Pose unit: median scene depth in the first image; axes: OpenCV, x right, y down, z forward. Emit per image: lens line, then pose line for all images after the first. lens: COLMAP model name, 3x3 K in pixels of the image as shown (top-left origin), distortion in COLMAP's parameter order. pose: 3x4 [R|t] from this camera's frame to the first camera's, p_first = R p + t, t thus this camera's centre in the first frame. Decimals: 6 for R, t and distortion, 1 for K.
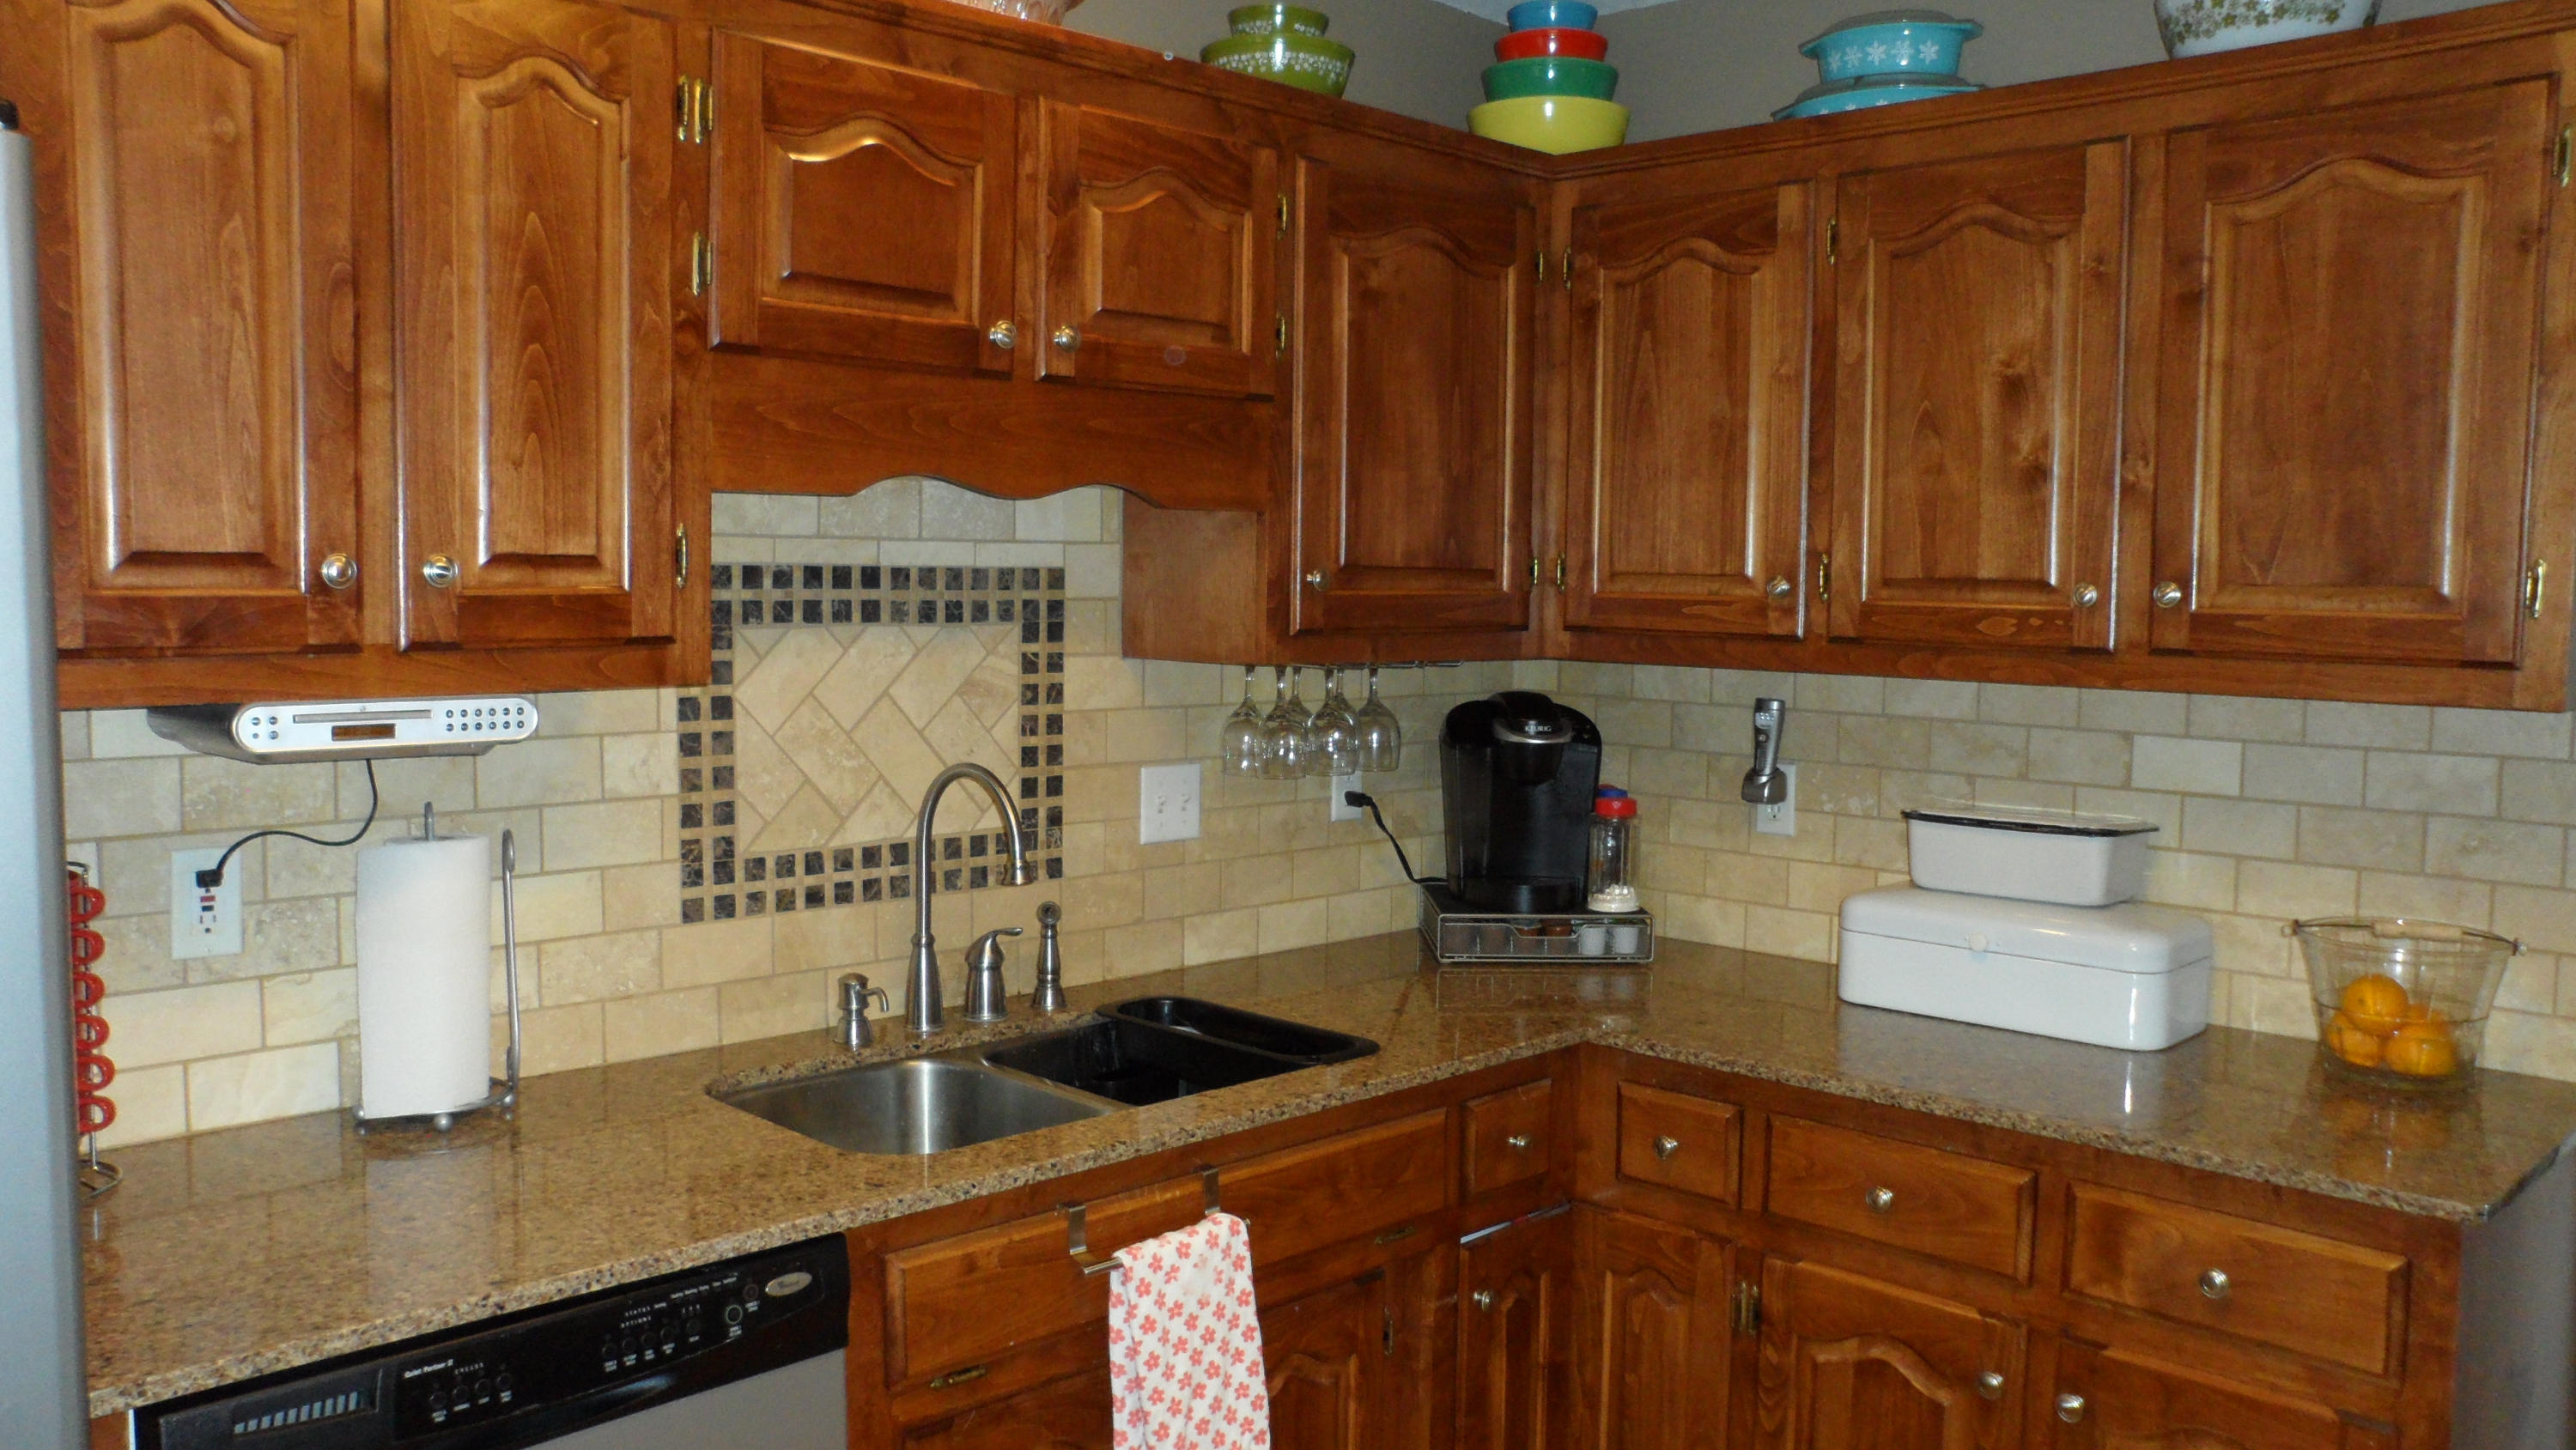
lens RADIAL K [[1996.2, 0, 1288.0], [0, 1996.2, 725.0], [0, 0, 1]] dist [-0.151829, 0.179568]
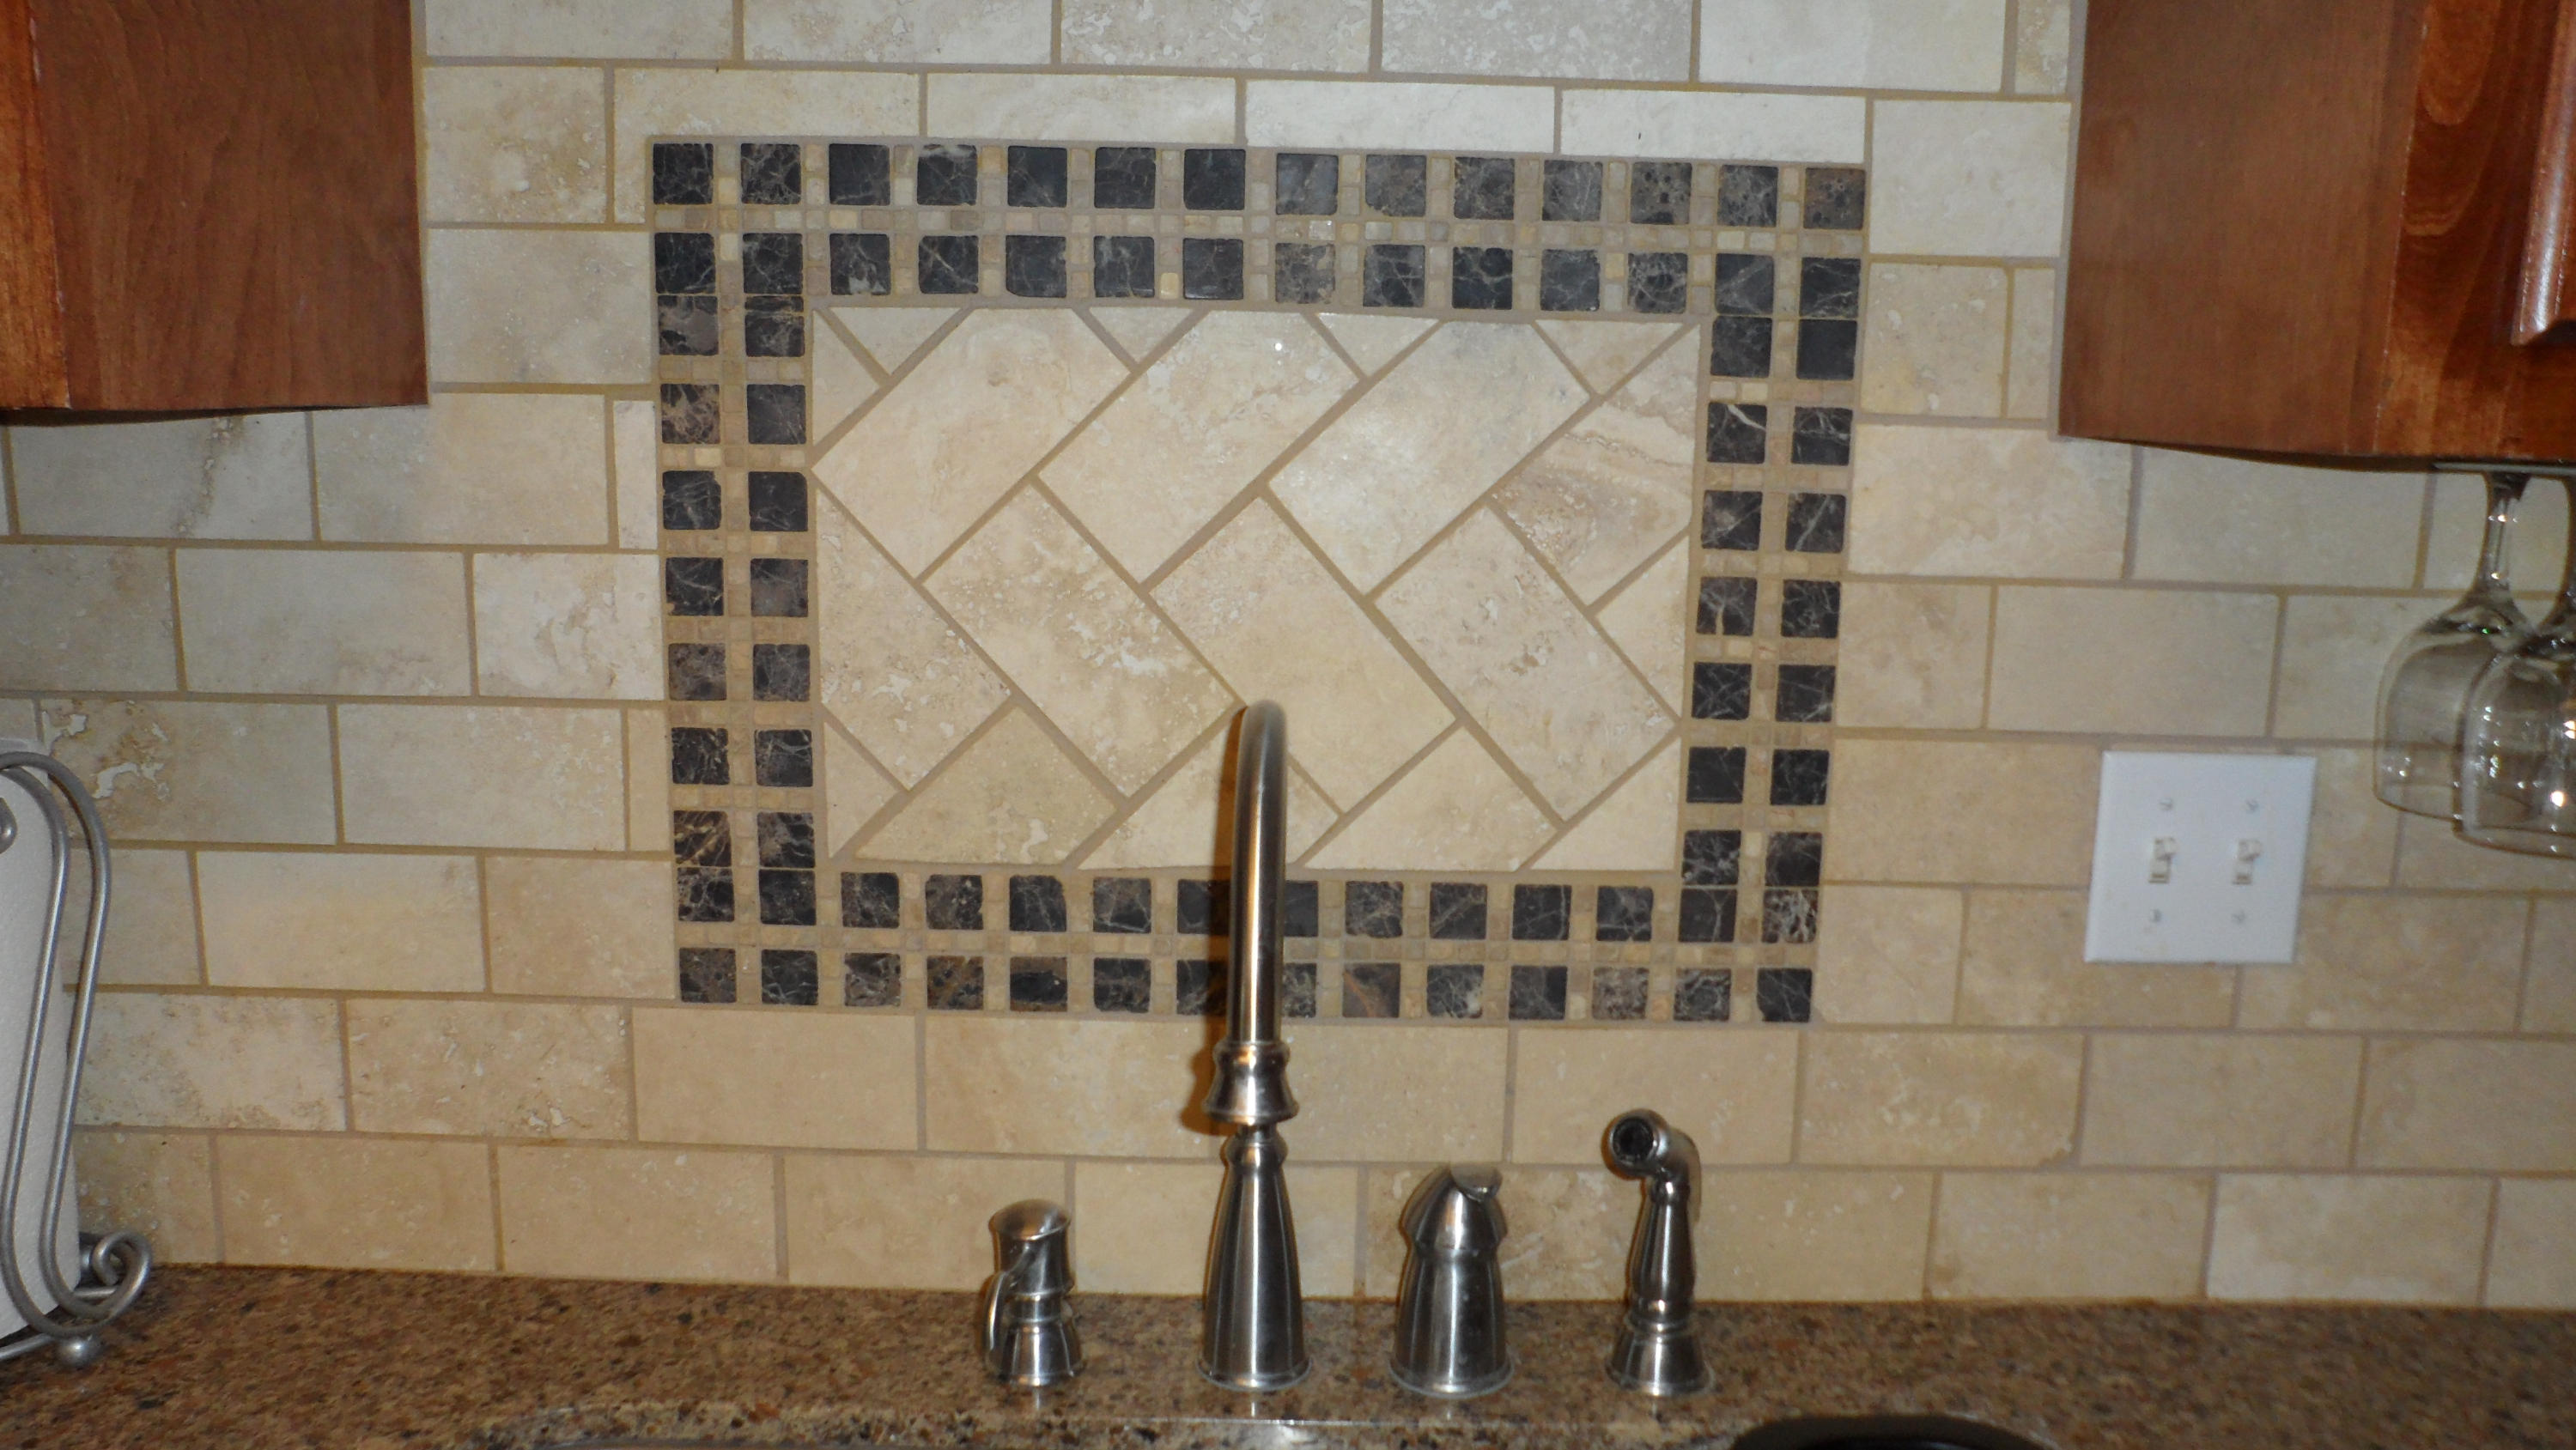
lens RADIAL K [[1996.2, 0, 1288.0], [0, 1996.2, 725.0], [0, 0, 1]] dist [-0.151829, 0.179568]
pose [[0.711248, 0.123789, -0.691955, 0.071762], [-0.064821, 0.991728, 0.110789, -0.014248], [0.699946, -0.033945, 0.713389, 0.744406]]
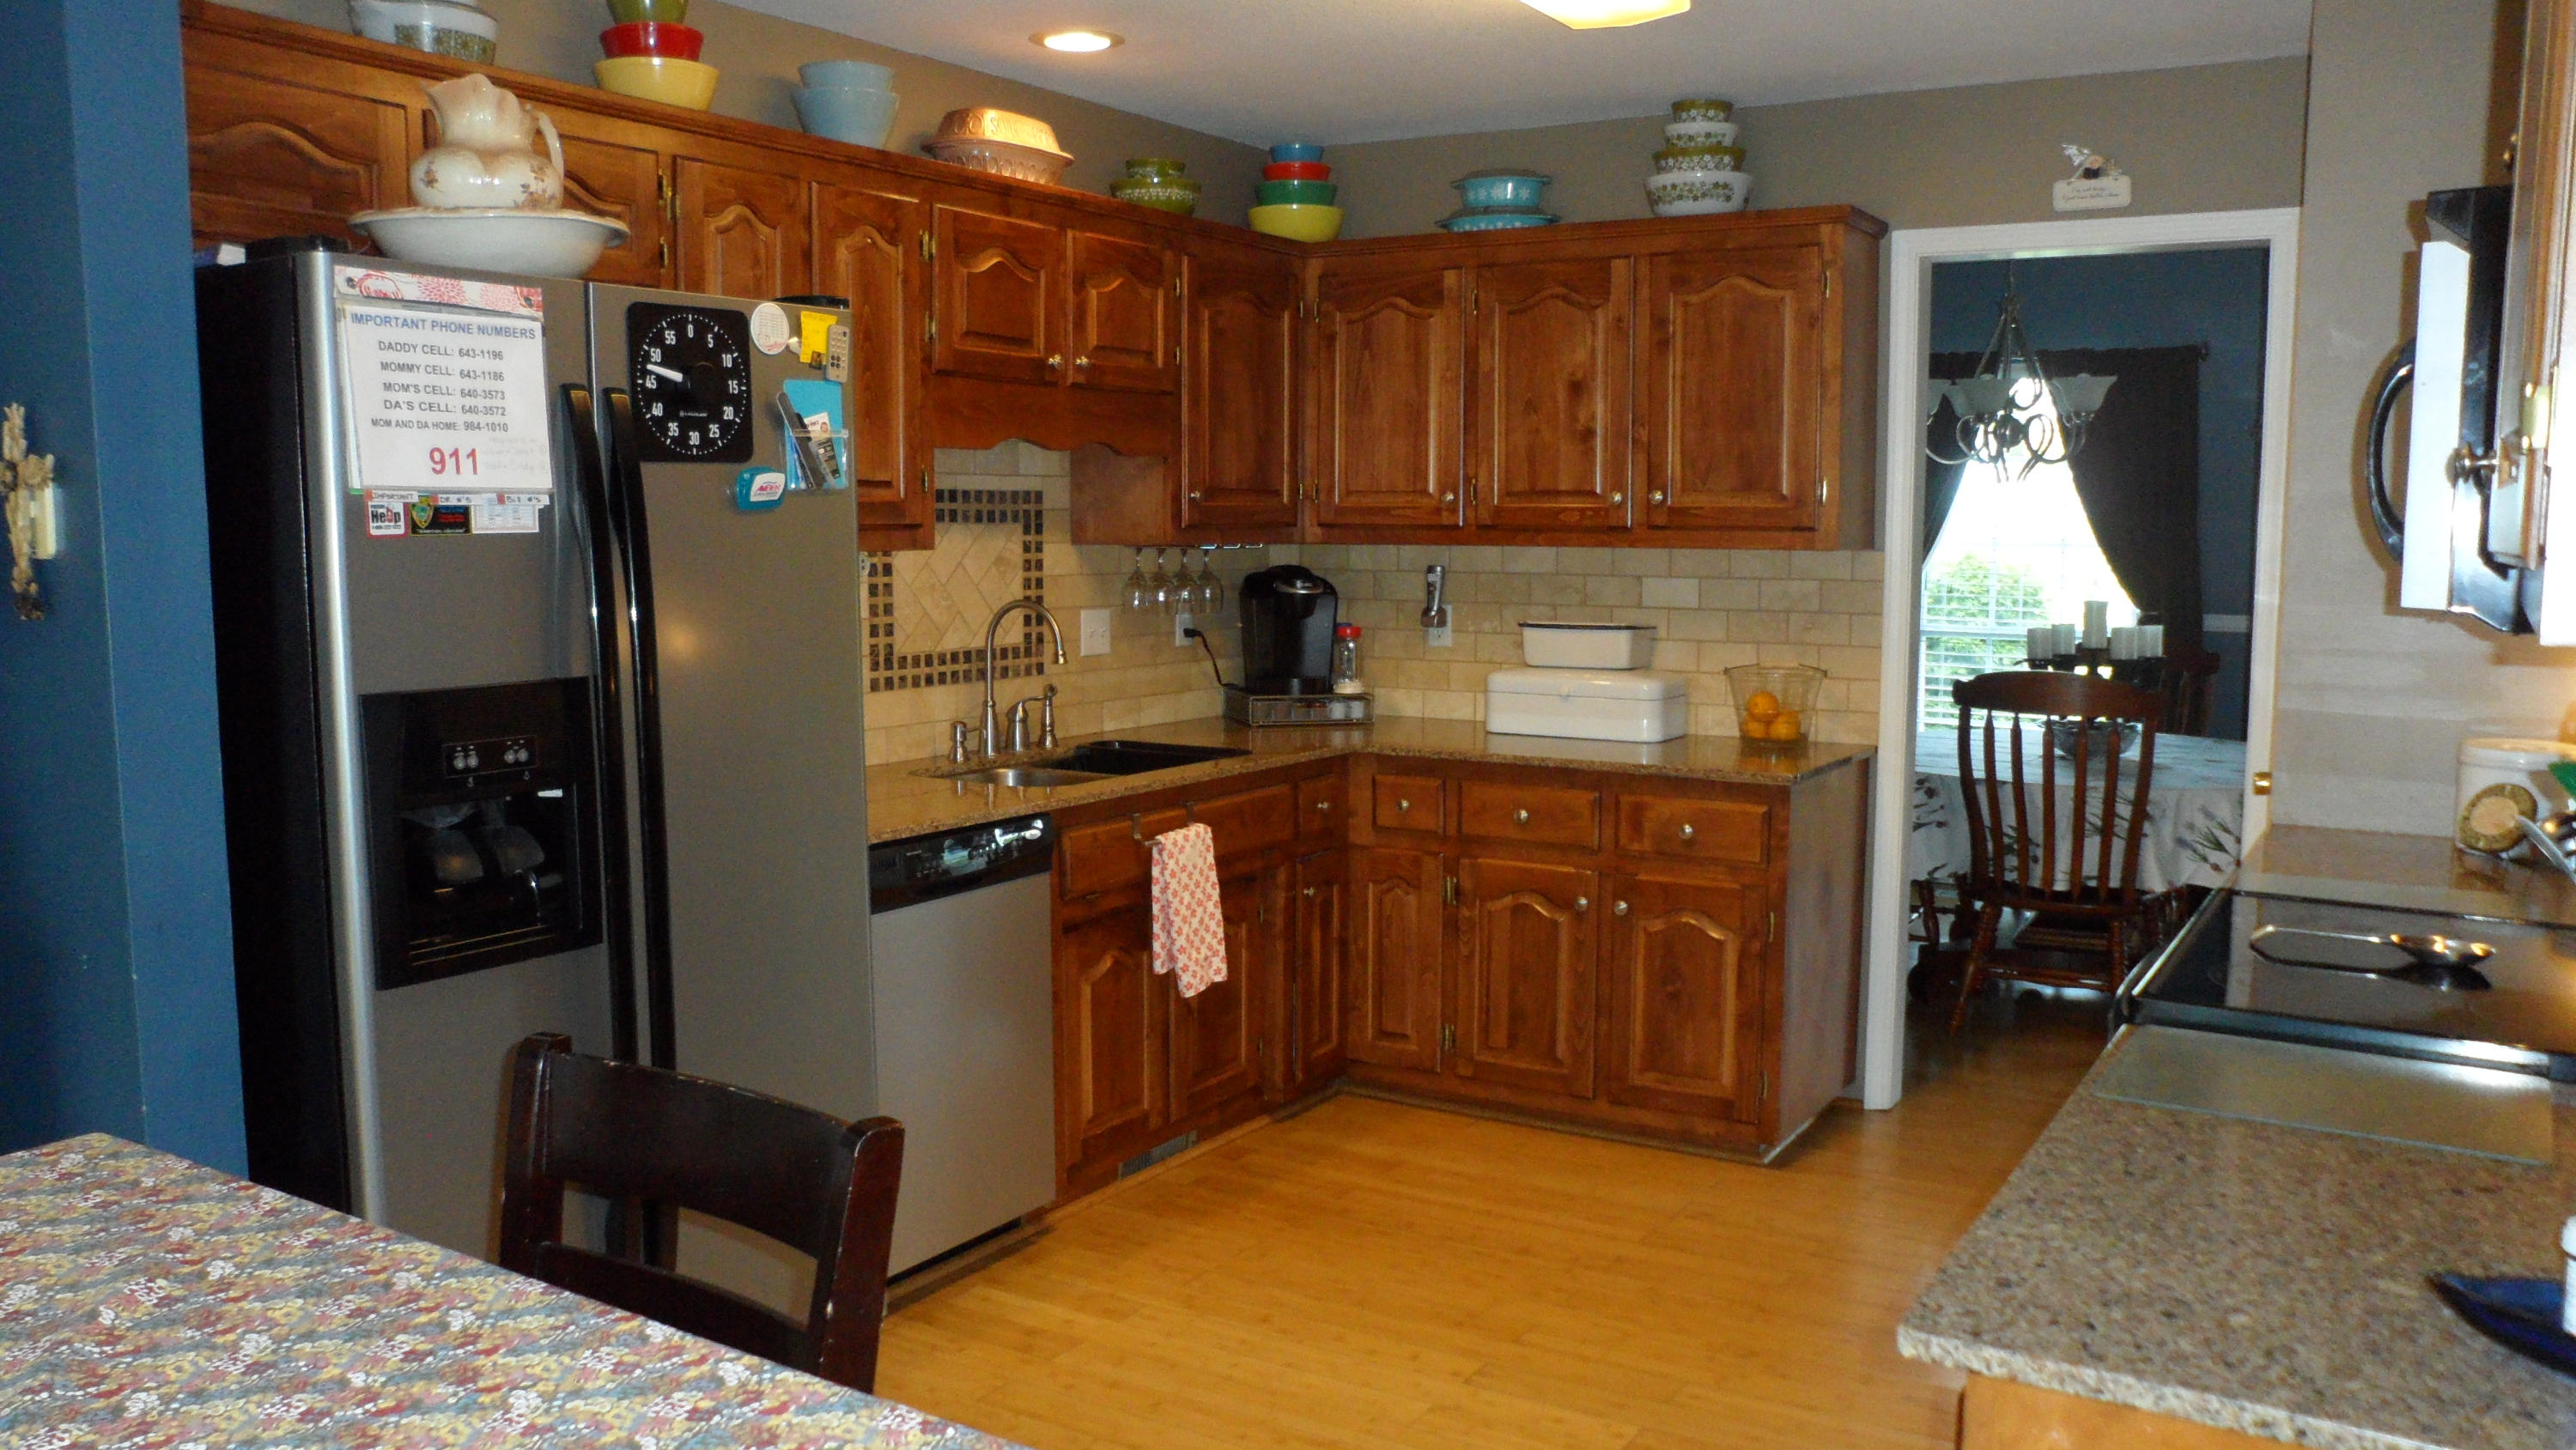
lens RADIAL K [[1996.2, 0, 1288.0], [0, 1996.2, 725.0], [0, 0, 1]] dist [-0.151829, 0.179568]
pose [[0.973939, -0.034572, 0.224159, -0.323615], [0.028242, 0.999108, 0.031383, 0.080210], [-0.225045, -0.024234, 0.974047, -0.769476]]
